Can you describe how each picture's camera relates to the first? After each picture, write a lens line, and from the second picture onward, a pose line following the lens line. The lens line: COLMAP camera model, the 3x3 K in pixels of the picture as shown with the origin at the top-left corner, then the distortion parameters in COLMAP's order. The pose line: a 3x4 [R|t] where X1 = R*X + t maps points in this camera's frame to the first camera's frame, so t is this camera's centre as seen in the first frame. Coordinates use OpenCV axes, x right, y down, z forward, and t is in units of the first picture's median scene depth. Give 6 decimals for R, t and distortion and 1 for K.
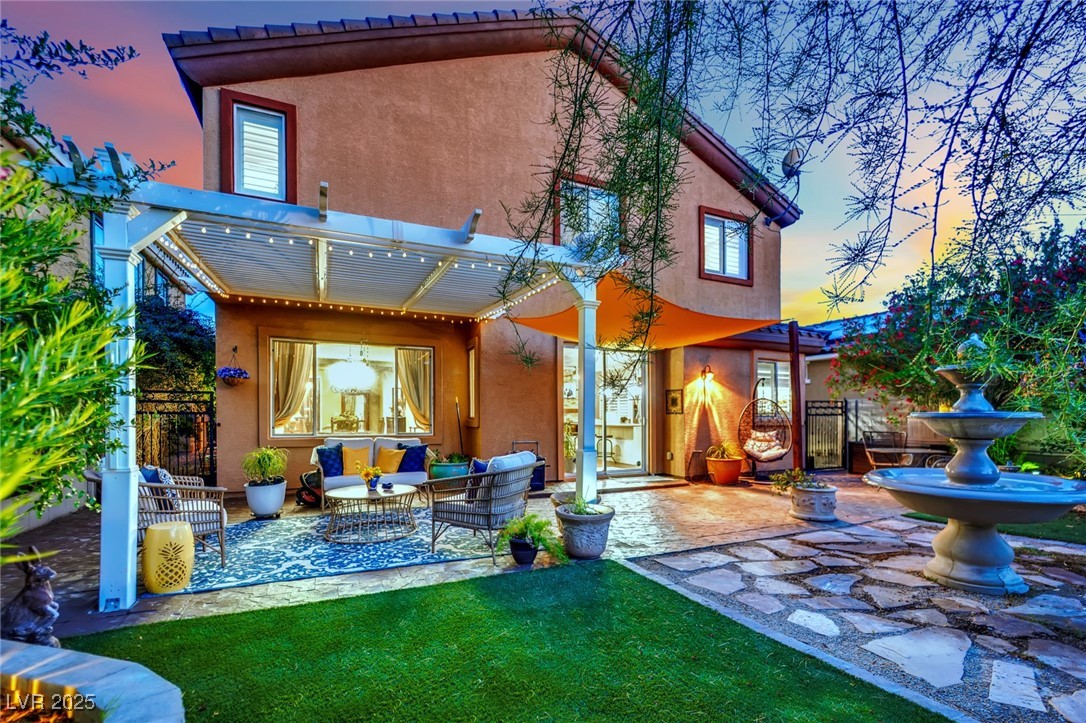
lens RADIAL K [[471.1, 0, 553.4], [0, 471.1, 401.2], [0, 0, 1]] dist [-0.015725, -0.000720]
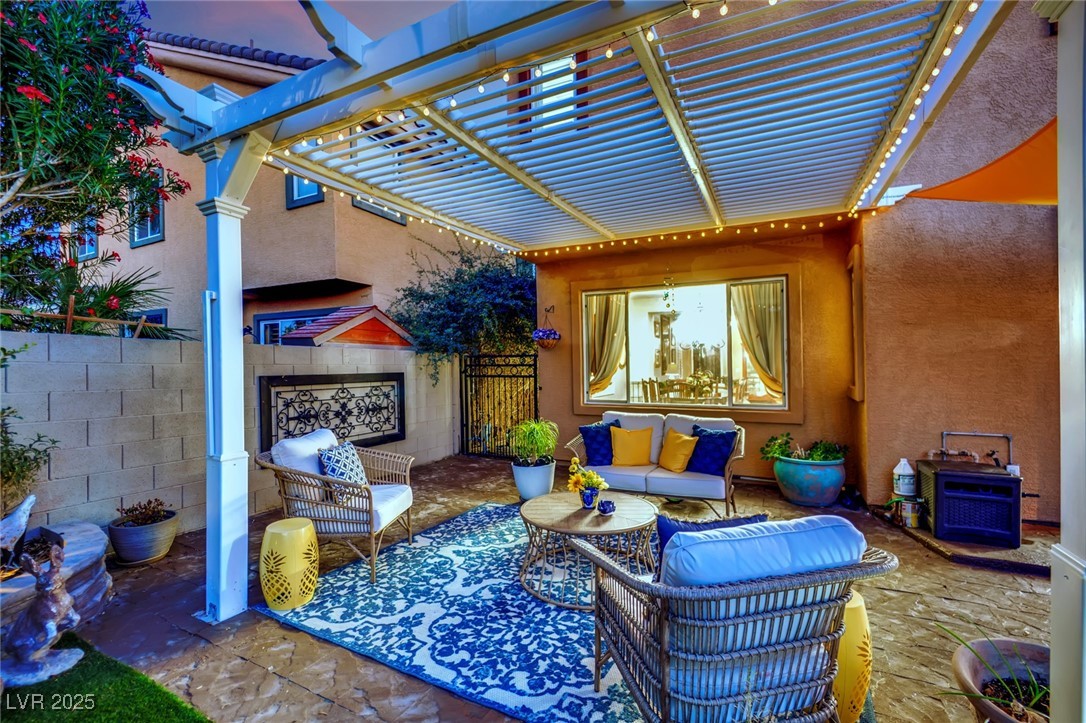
lens RADIAL K [[460.5, 0, 543.0], [0, 460.5, 361.5], [0, 0, 1]] dist [-0.018110, -0.000098]
pose [[0.616352, -0.019619, -0.787227, 0.043044], [0.029214, 0.999571, -0.002038, -0.003821], [0.786929, -0.021742, 0.616661, 0.392443]]
